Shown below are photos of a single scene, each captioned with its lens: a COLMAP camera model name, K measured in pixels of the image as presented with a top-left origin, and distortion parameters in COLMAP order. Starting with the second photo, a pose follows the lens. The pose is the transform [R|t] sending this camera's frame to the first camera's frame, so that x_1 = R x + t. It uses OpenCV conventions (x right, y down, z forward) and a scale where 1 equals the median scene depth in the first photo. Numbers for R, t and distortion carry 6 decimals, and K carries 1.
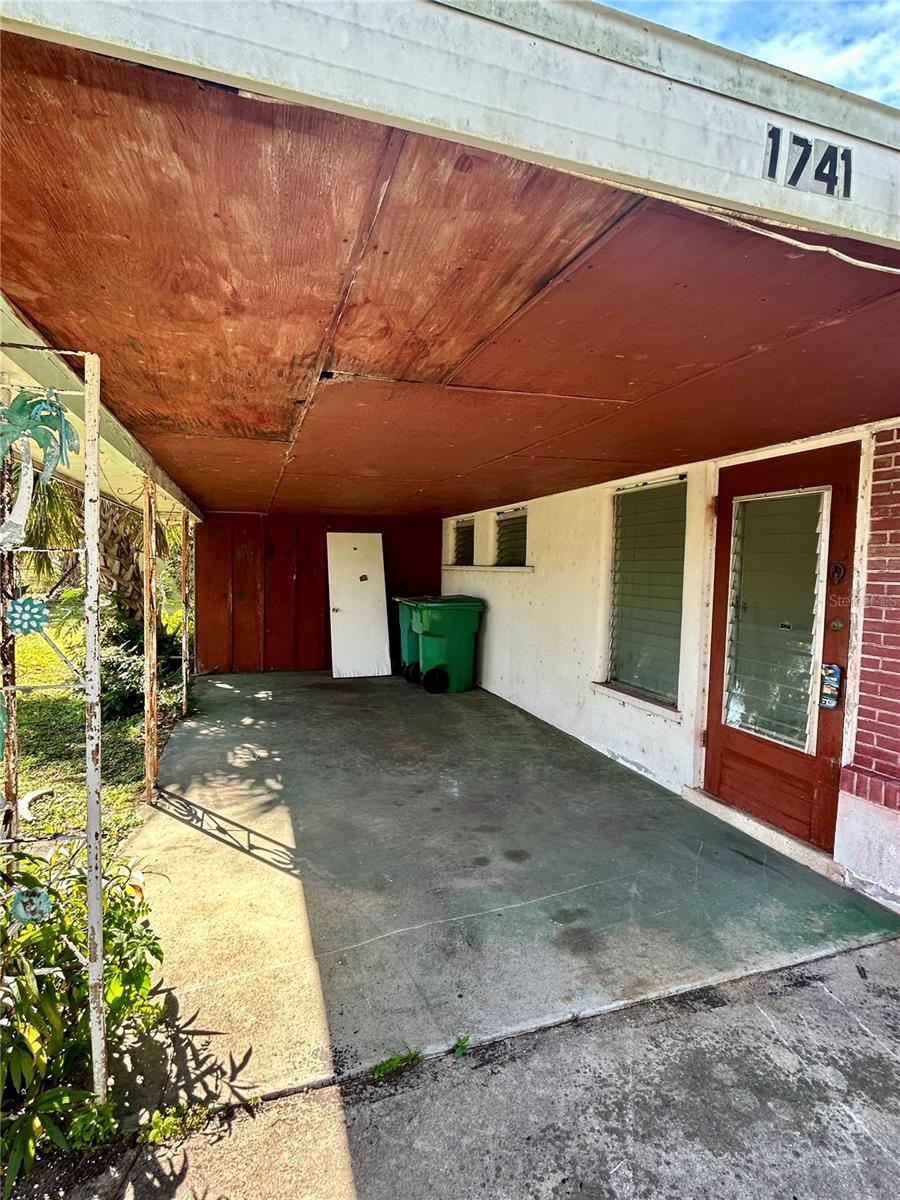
lens RADIAL K [[597.9, 0, 450.0], [0, 597.9, 600.0], [0, 0, 1]] dist [-0.003079, 0.002143]
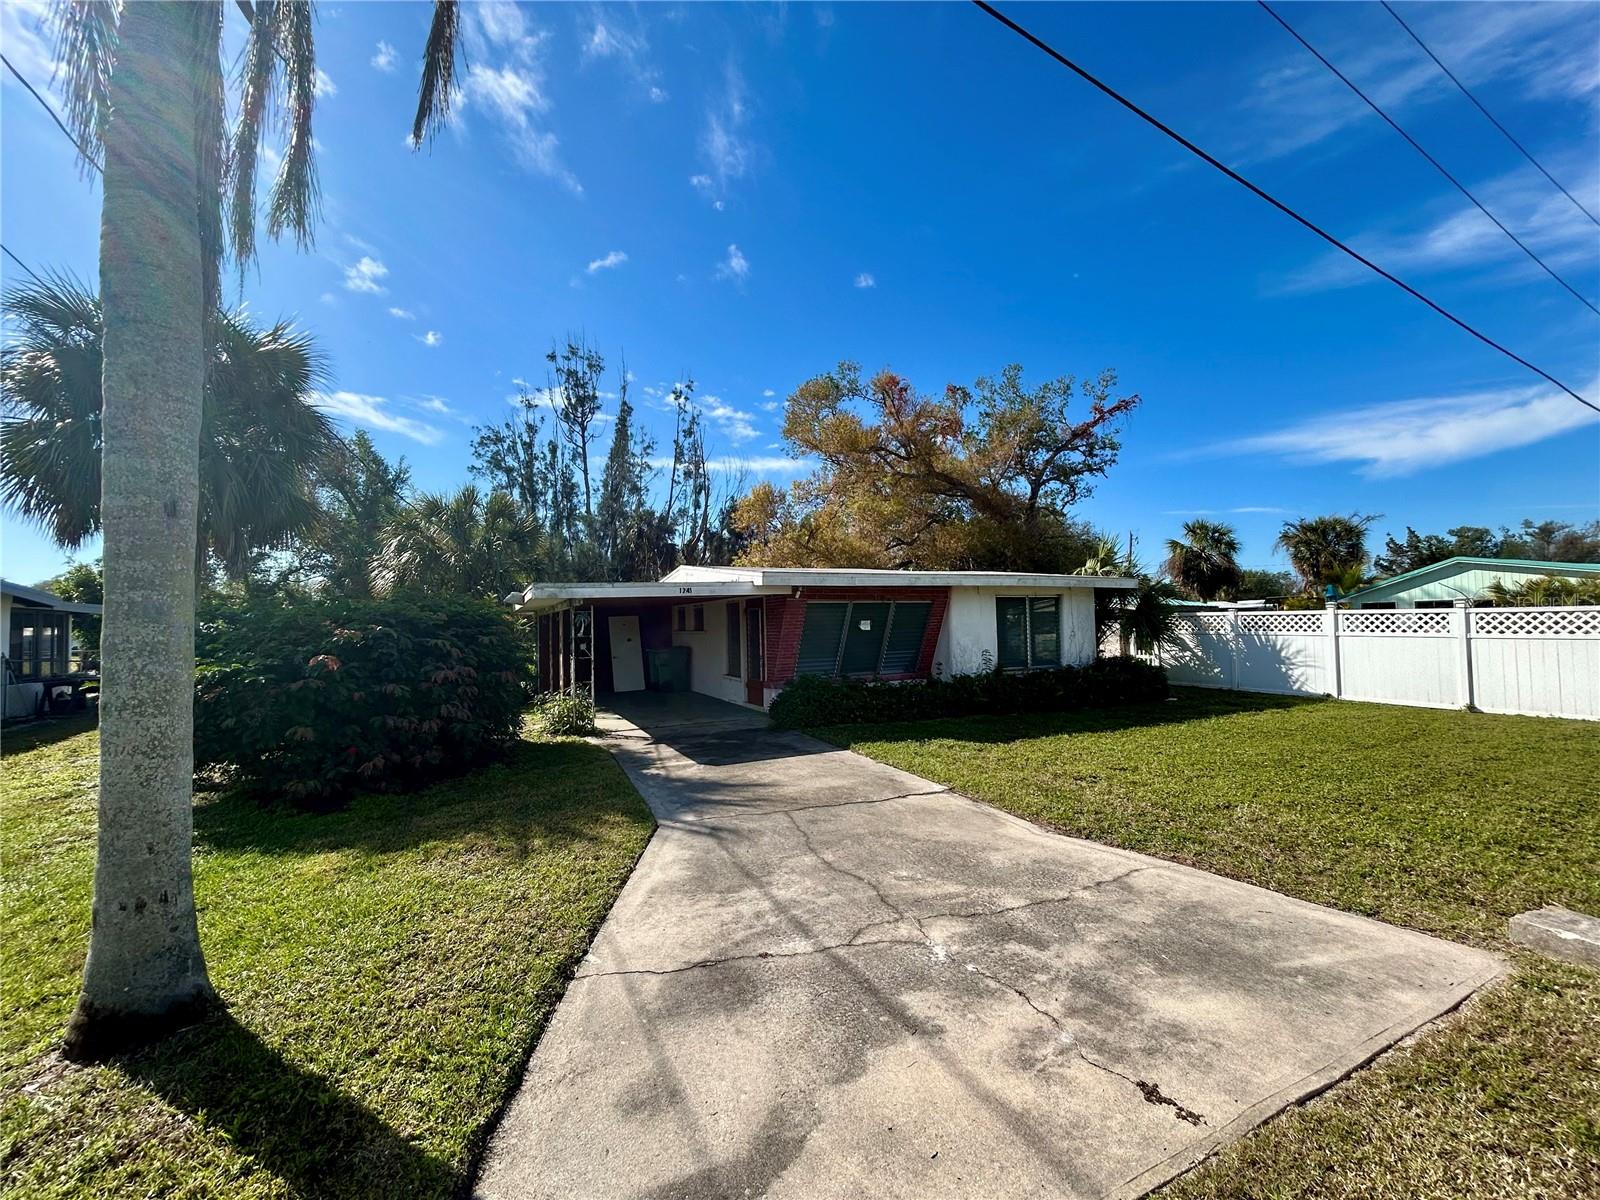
lens RADIAL K [[644.1, 0, 800.4], [0, 644.1, 598.1], [0, 0, 1]] dist [-0.000732, 0.000516]
pose [[0.990025, -0.041948, 0.134499, 0.315297], [0.054575, 0.994298, -0.091614, 0.122245], [-0.129889, 0.098040, 0.986670, -2.792605]]
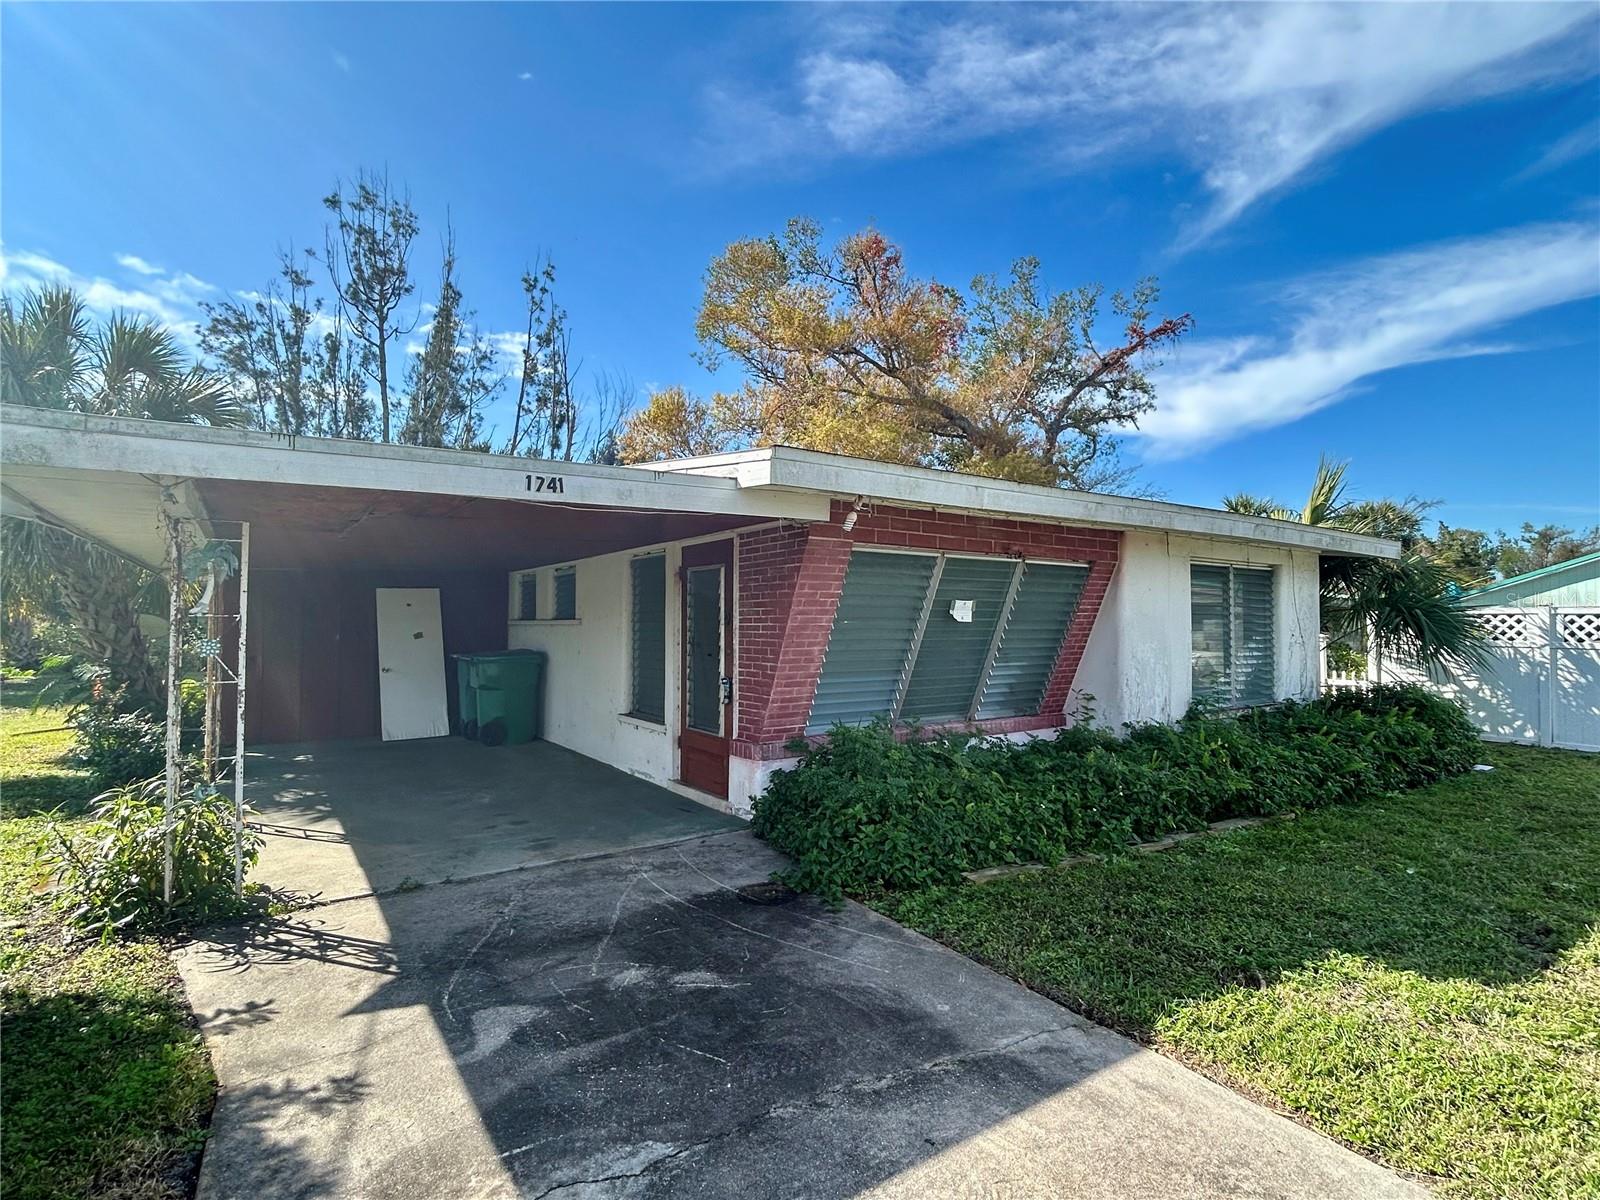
lens RADIAL K [[797.2, 0, 799.1], [0, 797.2, 595.3], [0, 0, 1]] dist [-0.003079, 0.002143]
pose [[0.960833, -0.014433, 0.276752, 0.221734], [0.038412, 0.995939, -0.081419, 0.065945], [-0.274453, 0.088861, 0.957486, -0.987196]]
